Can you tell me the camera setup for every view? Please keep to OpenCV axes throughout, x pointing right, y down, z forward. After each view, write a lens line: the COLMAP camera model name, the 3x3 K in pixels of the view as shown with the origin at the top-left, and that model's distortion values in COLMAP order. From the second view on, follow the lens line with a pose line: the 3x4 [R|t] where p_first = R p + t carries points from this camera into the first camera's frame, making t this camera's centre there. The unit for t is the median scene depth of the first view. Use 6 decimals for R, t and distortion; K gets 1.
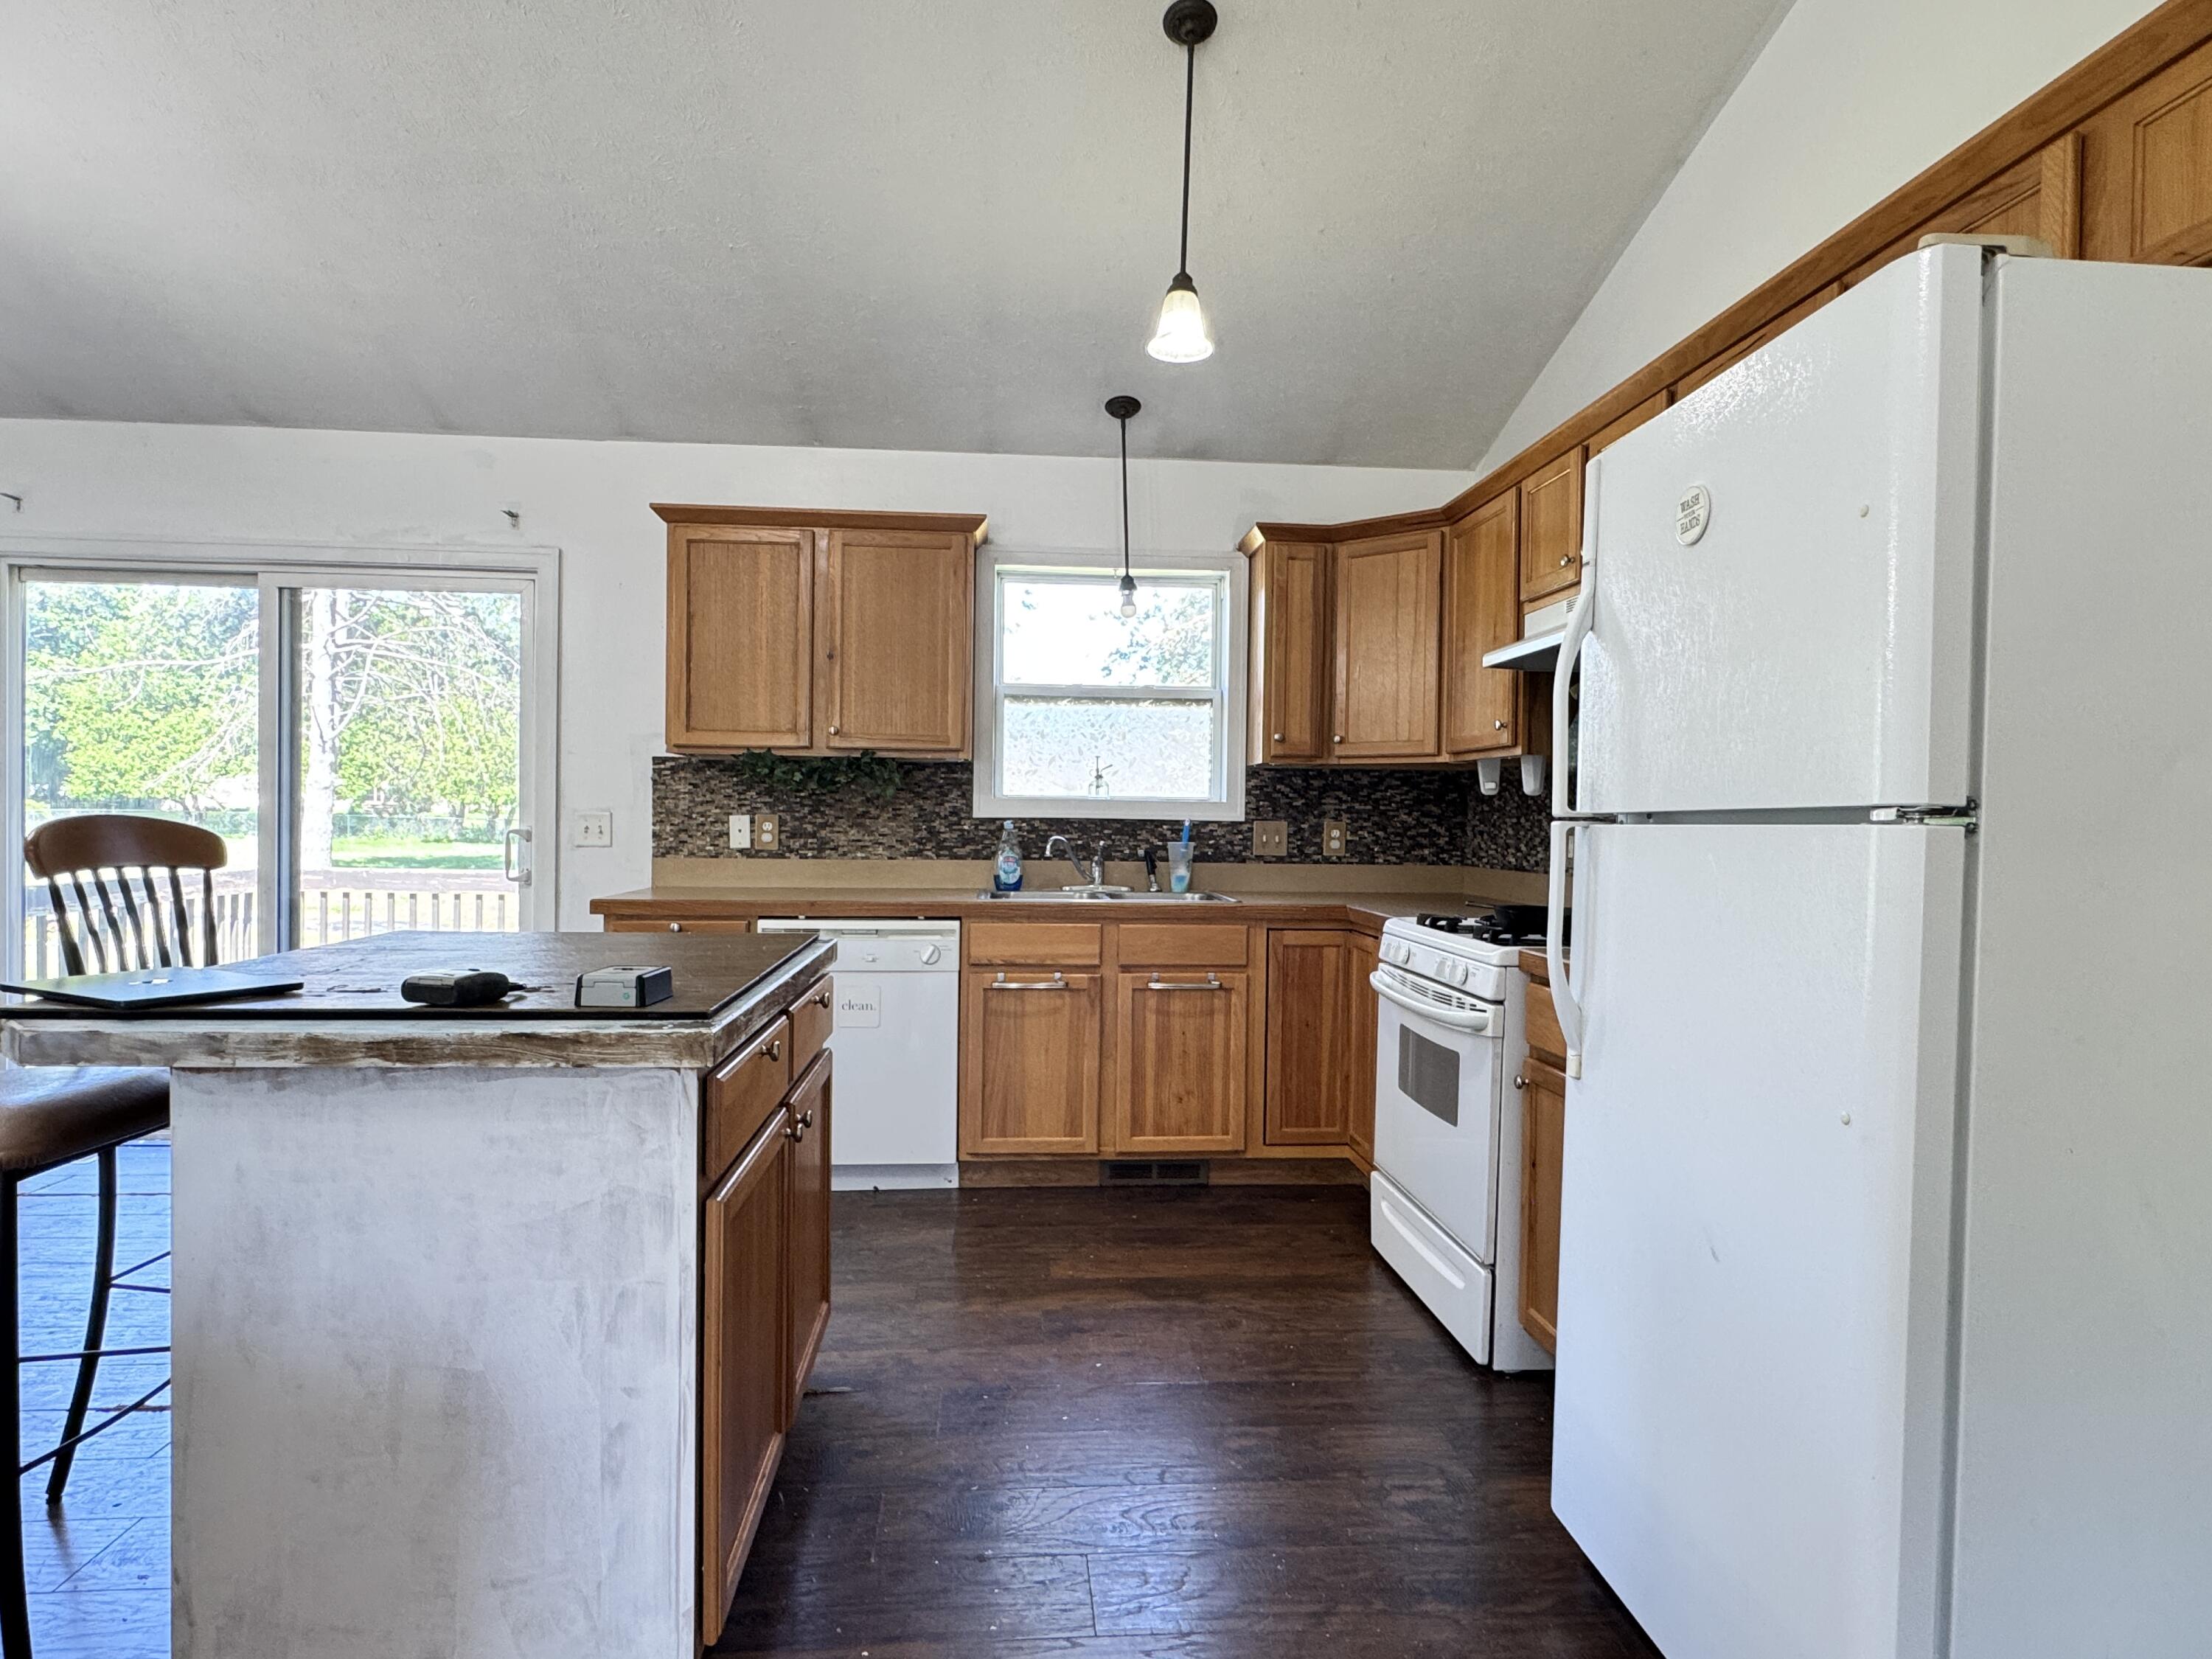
lens RADIAL K [[1226.5, 0, 1095.0], [0, 1226.5, 836.7], [0, 0, 1]] dist [-0.003140, 0.000277]
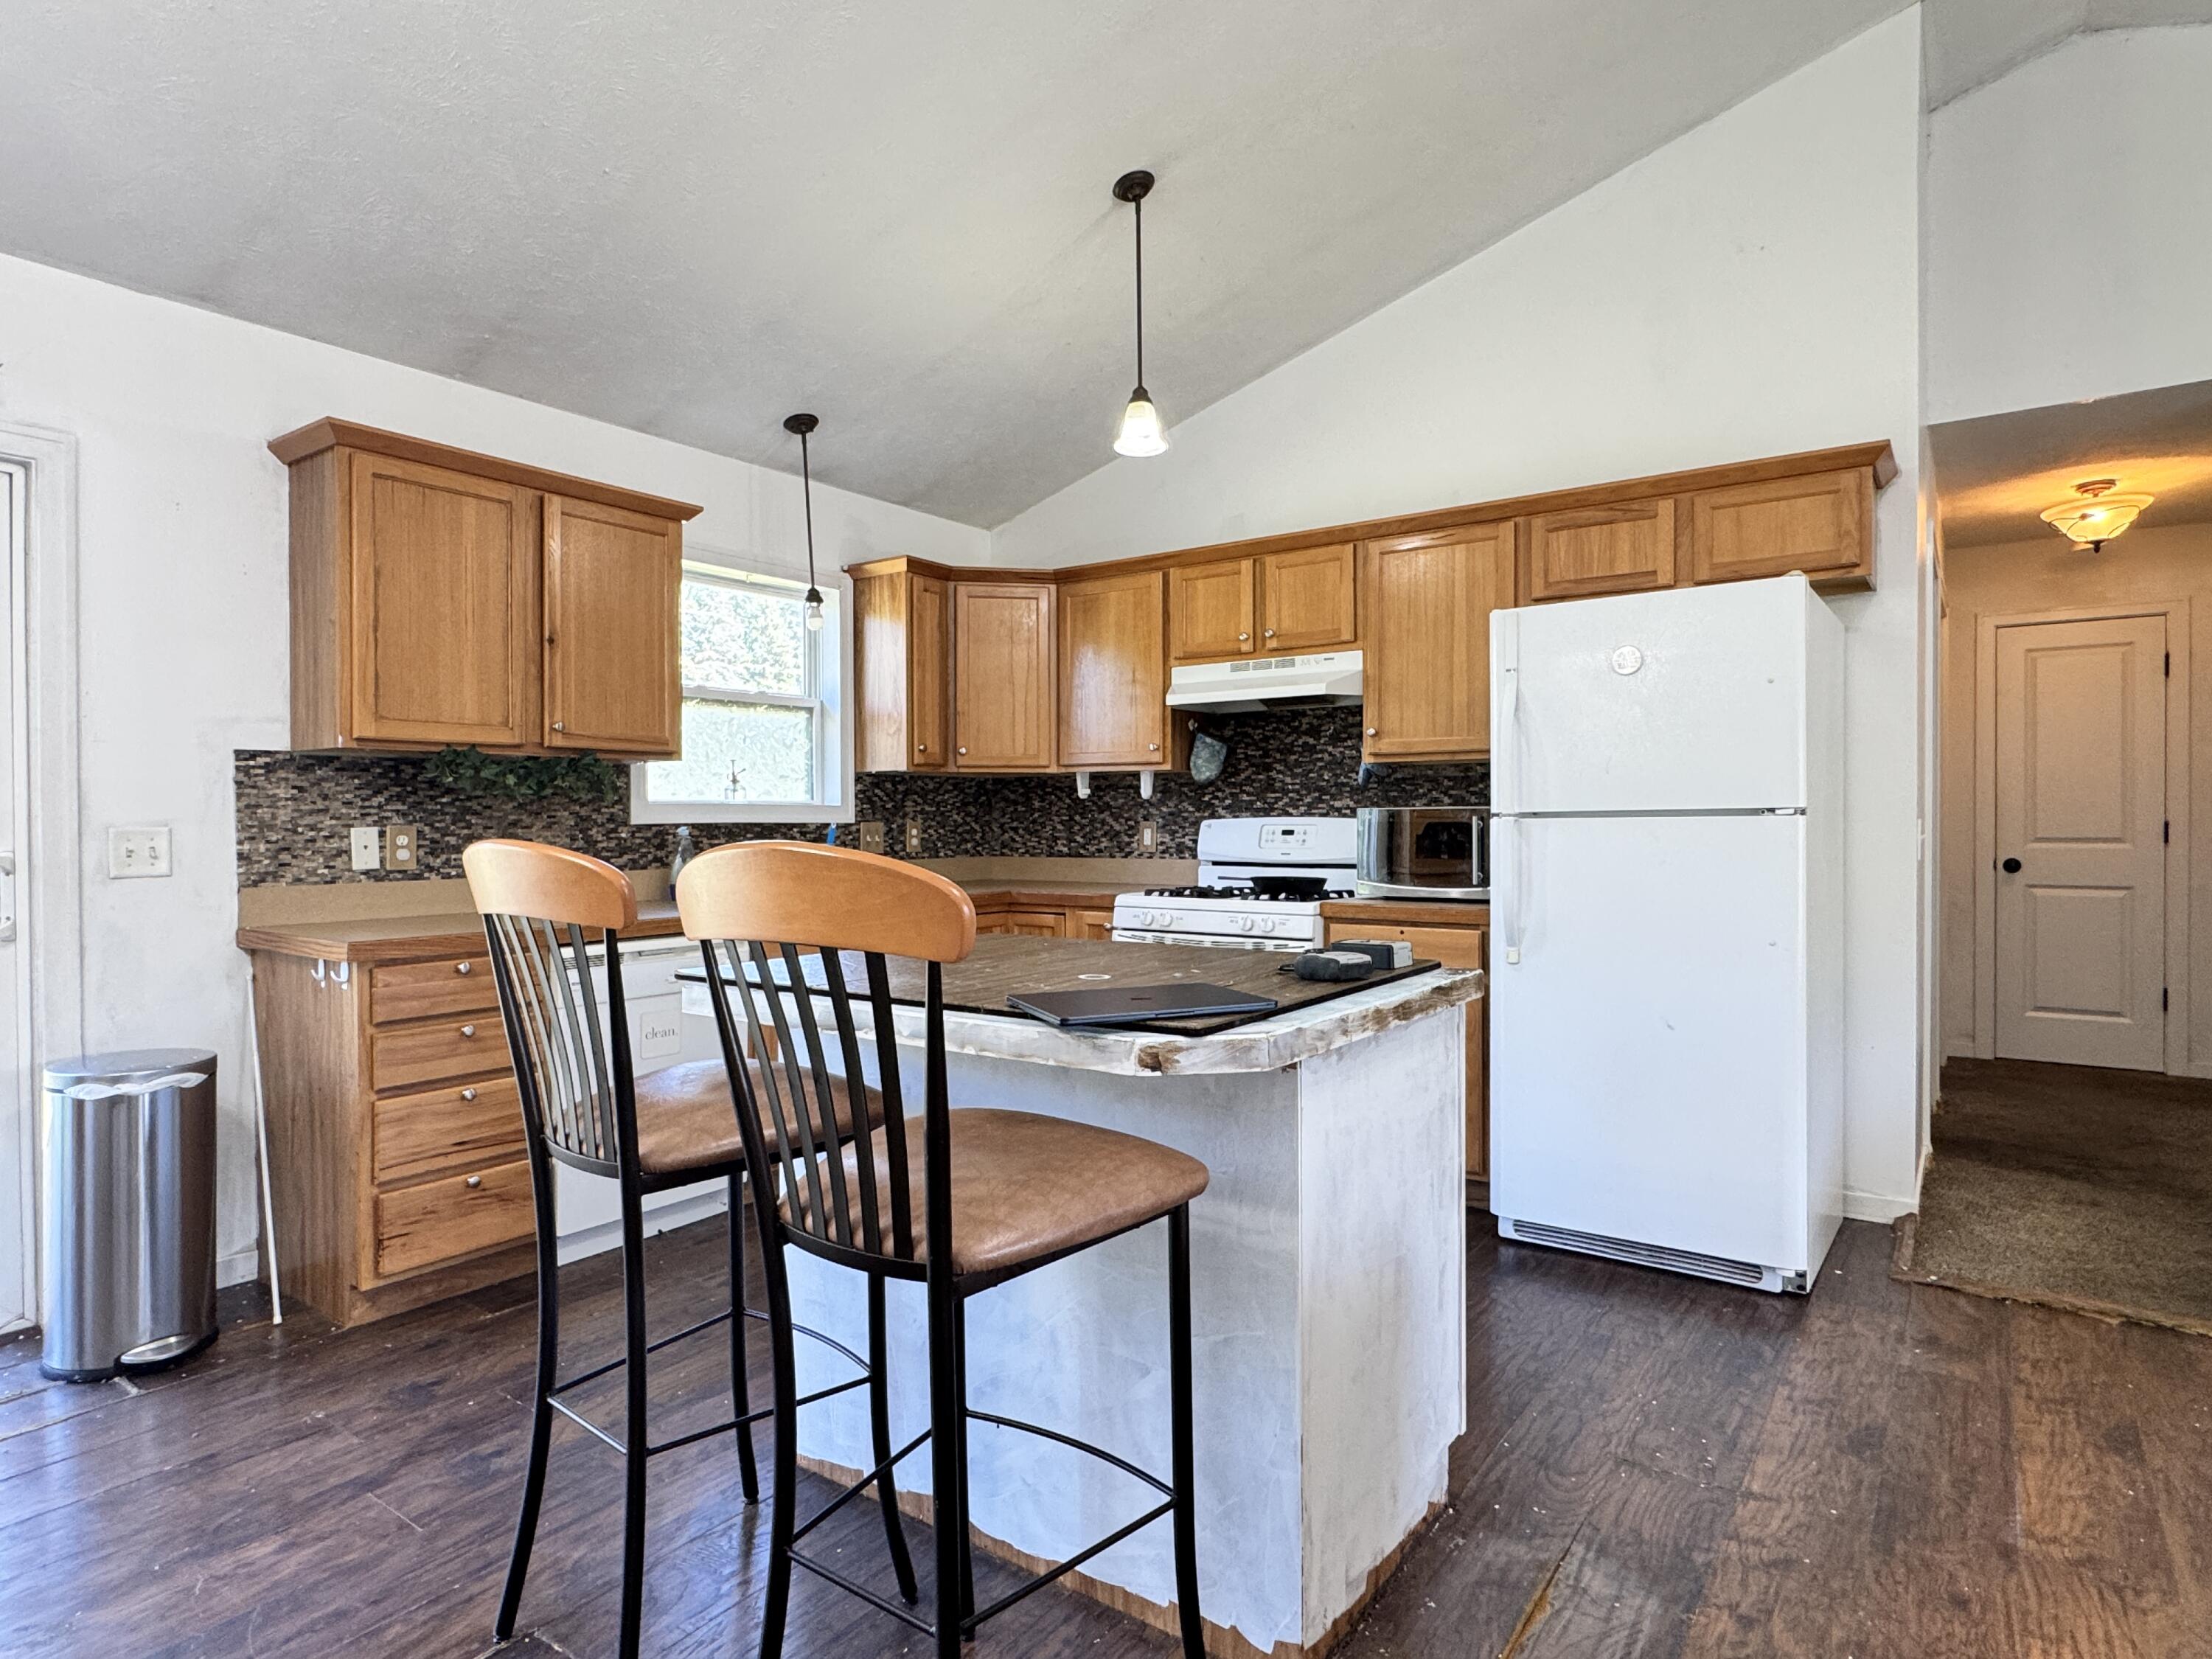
lens RADIAL K [[1226.5, 0, 1097.3], [0, 1226.5, 832.7], [0, 0, 1]] dist [-0.003140, 0.000277]
pose [[0.648892, -0.025206, 0.760463, -0.609755], [0.025651, 0.999608, 0.011245, -0.011548], [-0.760448, 0.012210, 0.649284, 0.144717]]
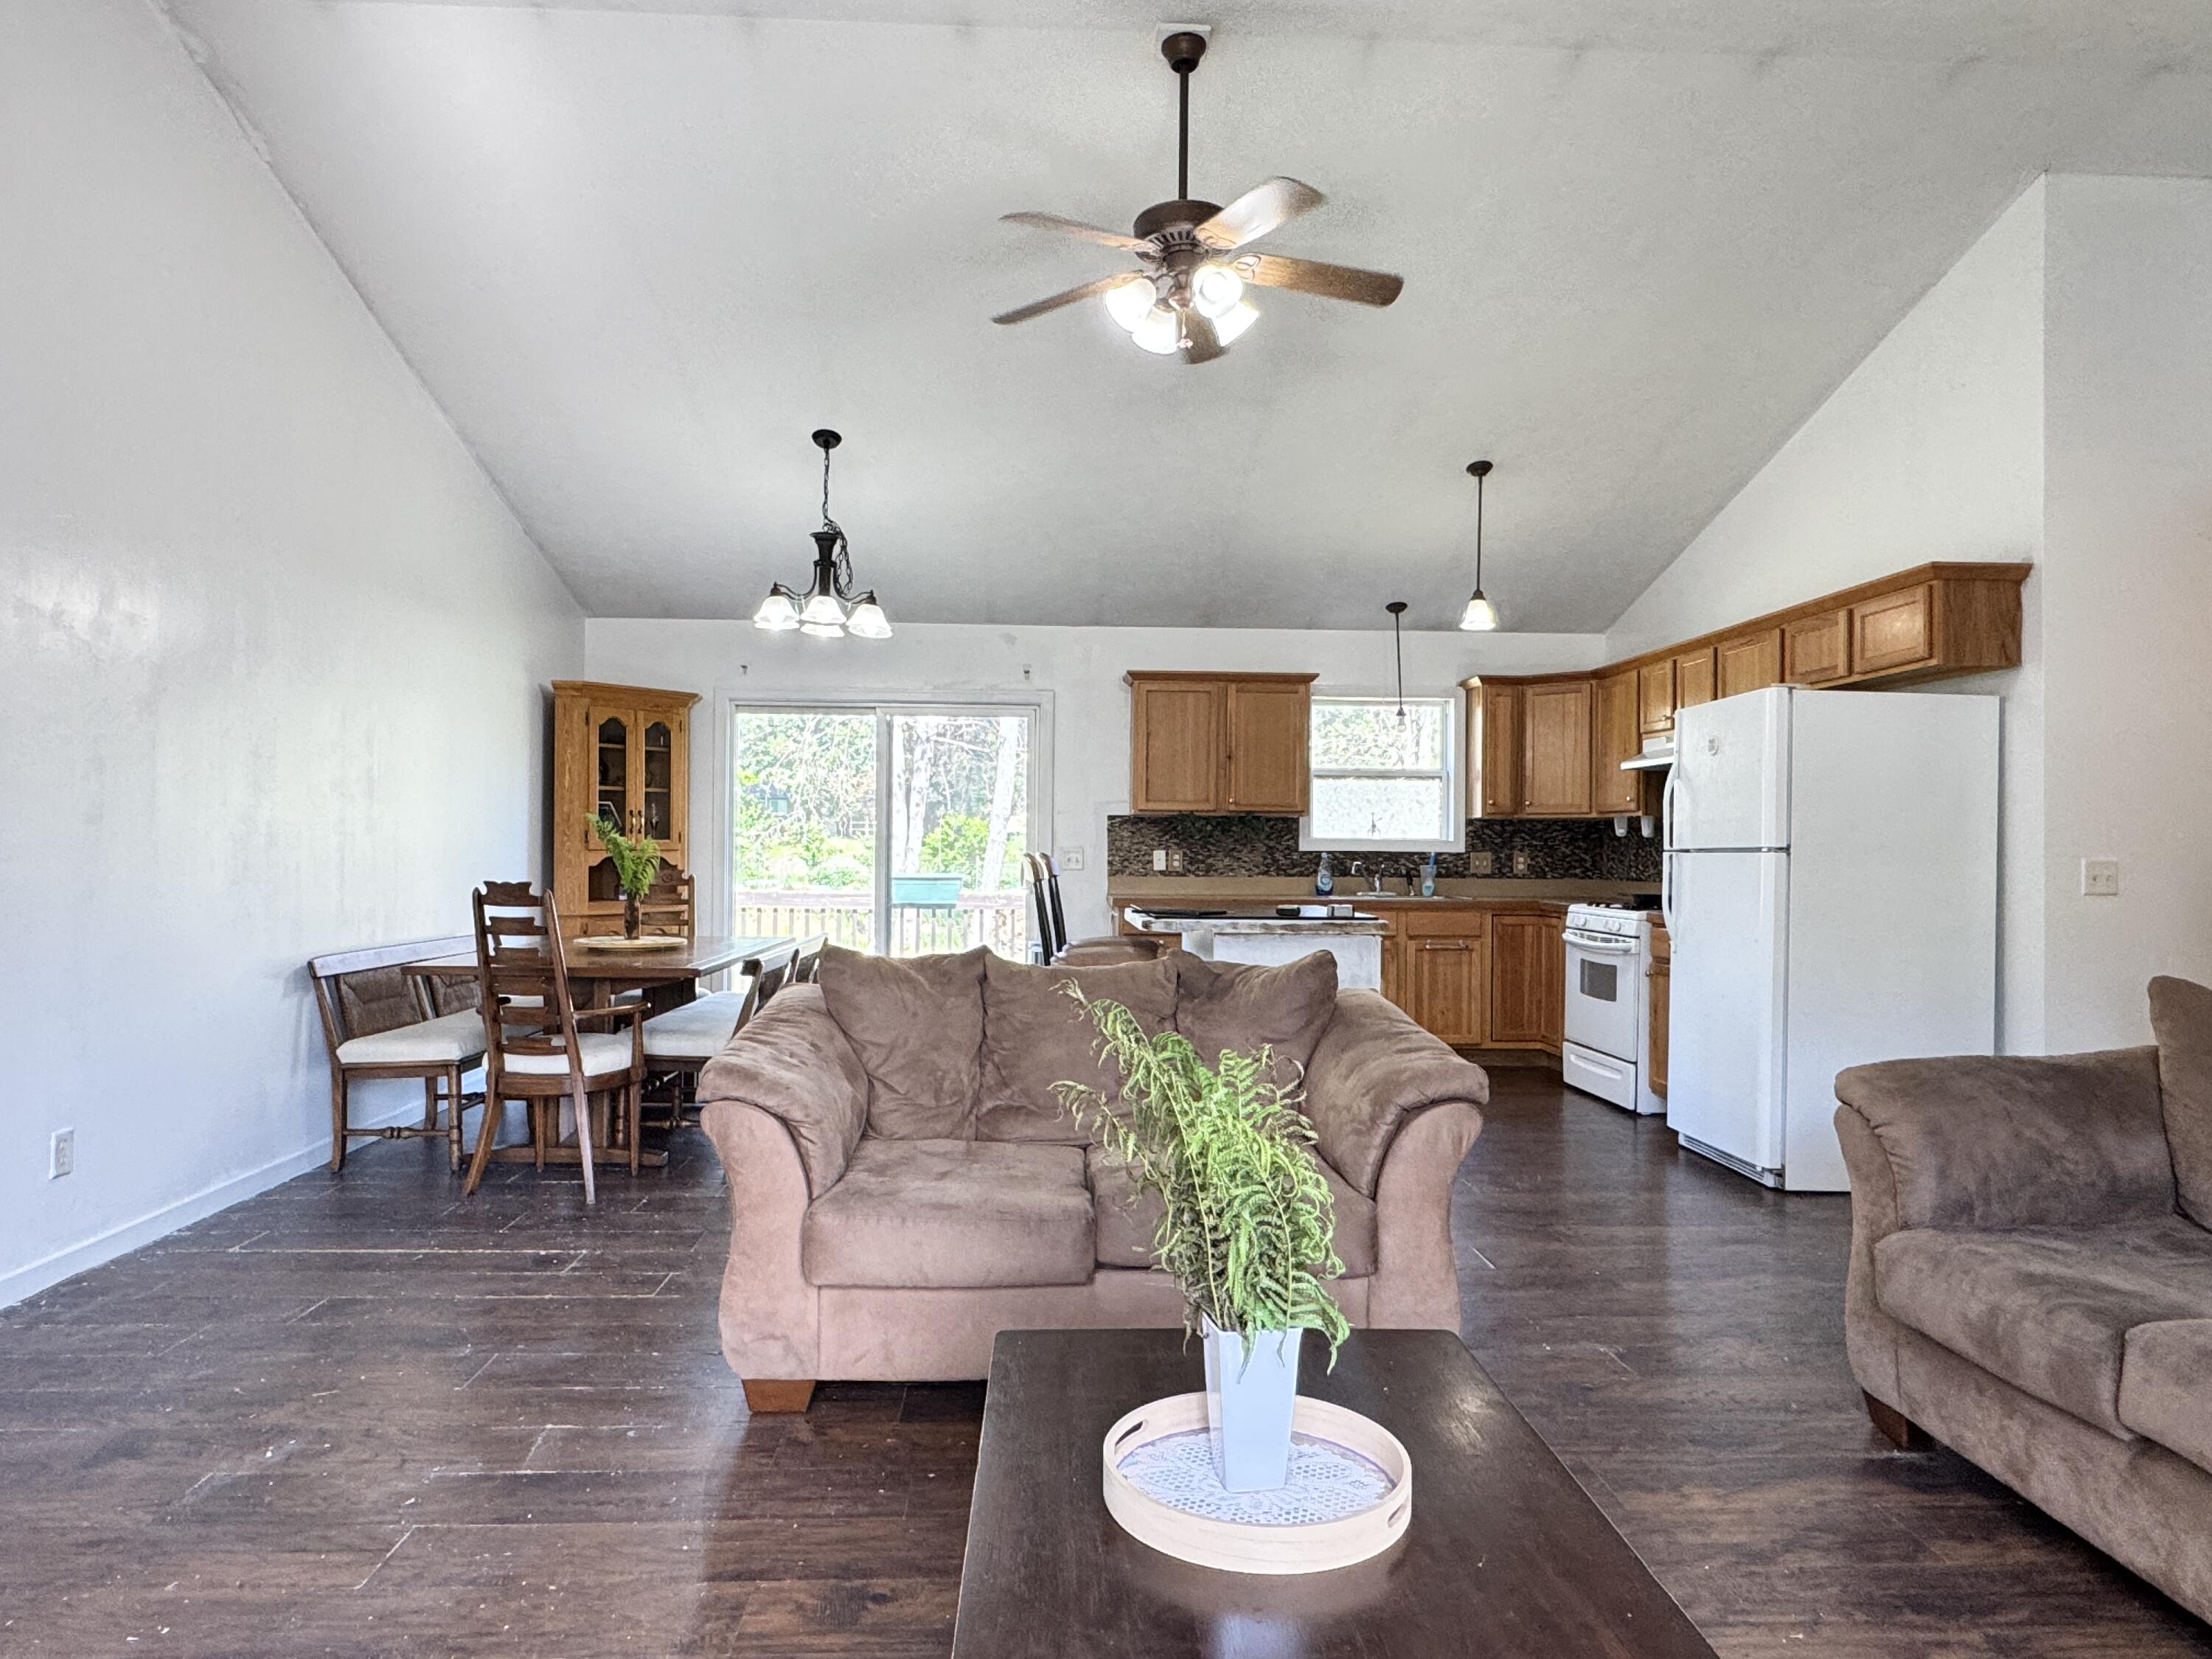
lens RADIAL K [[1340.4, 0, 1095.2], [0, 1340.4, 839.1], [0, 0, 1]] dist [-0.007530, 0.003171]
pose [[0.999479, -0.005602, -0.031777, -0.335084], [0.004873, 0.999724, -0.022967, 0.008621], [0.031897, 0.022801, 0.999231, -0.847774]]
